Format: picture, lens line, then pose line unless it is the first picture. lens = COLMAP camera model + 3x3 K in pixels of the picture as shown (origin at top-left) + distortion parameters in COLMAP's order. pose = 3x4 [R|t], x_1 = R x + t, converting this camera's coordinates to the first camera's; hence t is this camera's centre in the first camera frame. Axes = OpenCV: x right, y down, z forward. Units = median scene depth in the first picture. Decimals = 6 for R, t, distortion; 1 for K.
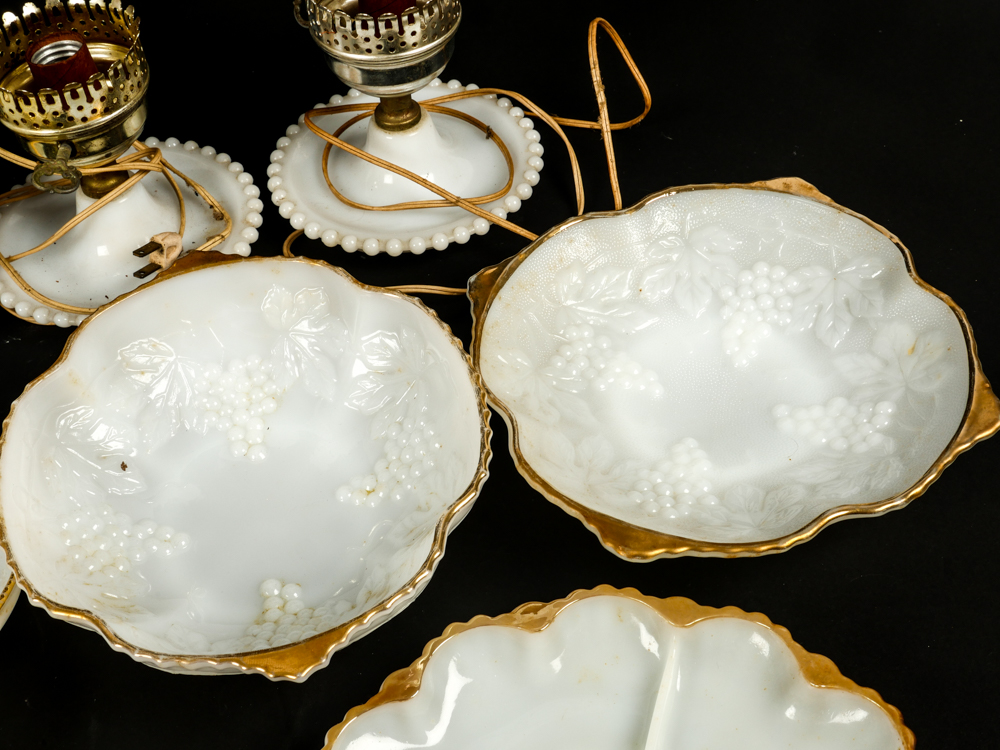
lens RADIAL K [[1446.6, 0, 500.6], [0, 1446.6, 375.8], [0, 0, 1]] dist [-0.015975, 0.000000]
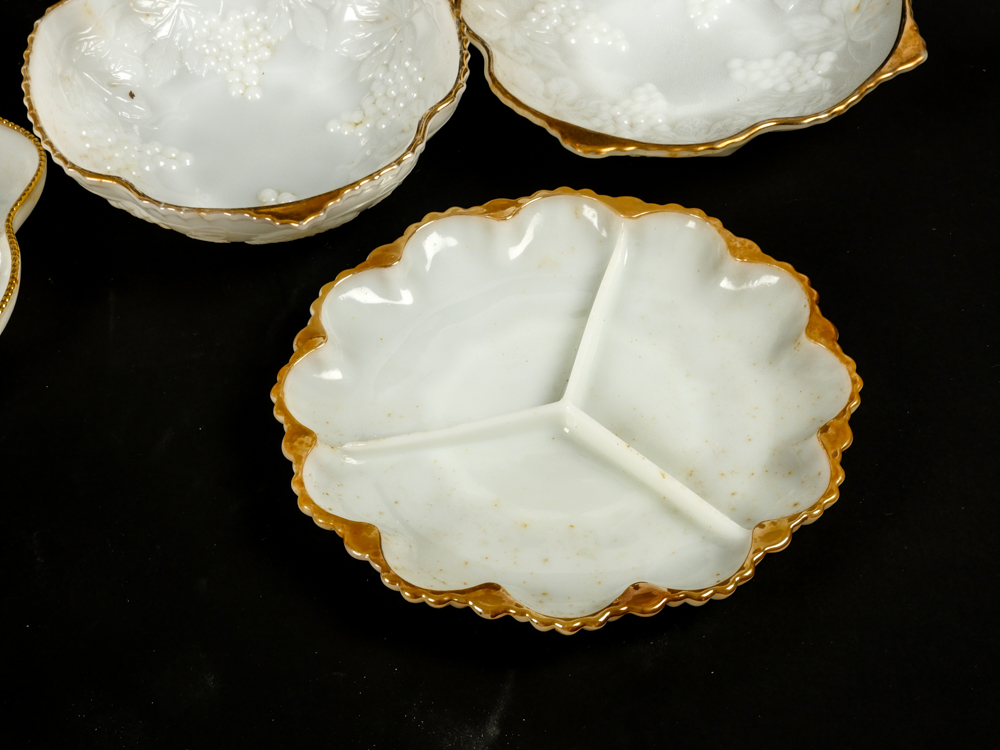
lens RADIAL K [[1995.9, 0, 504.6], [0, 1995.9, 379.3], [0, 0, 1]] dist [0.120252, 0.000000]
pose [[0.999560, 0.028843, 0.006973, 0.015381], [-0.028973, 0.999393, 0.019354, 0.228469], [-0.006410, -0.019547, 0.999788, -0.497859]]
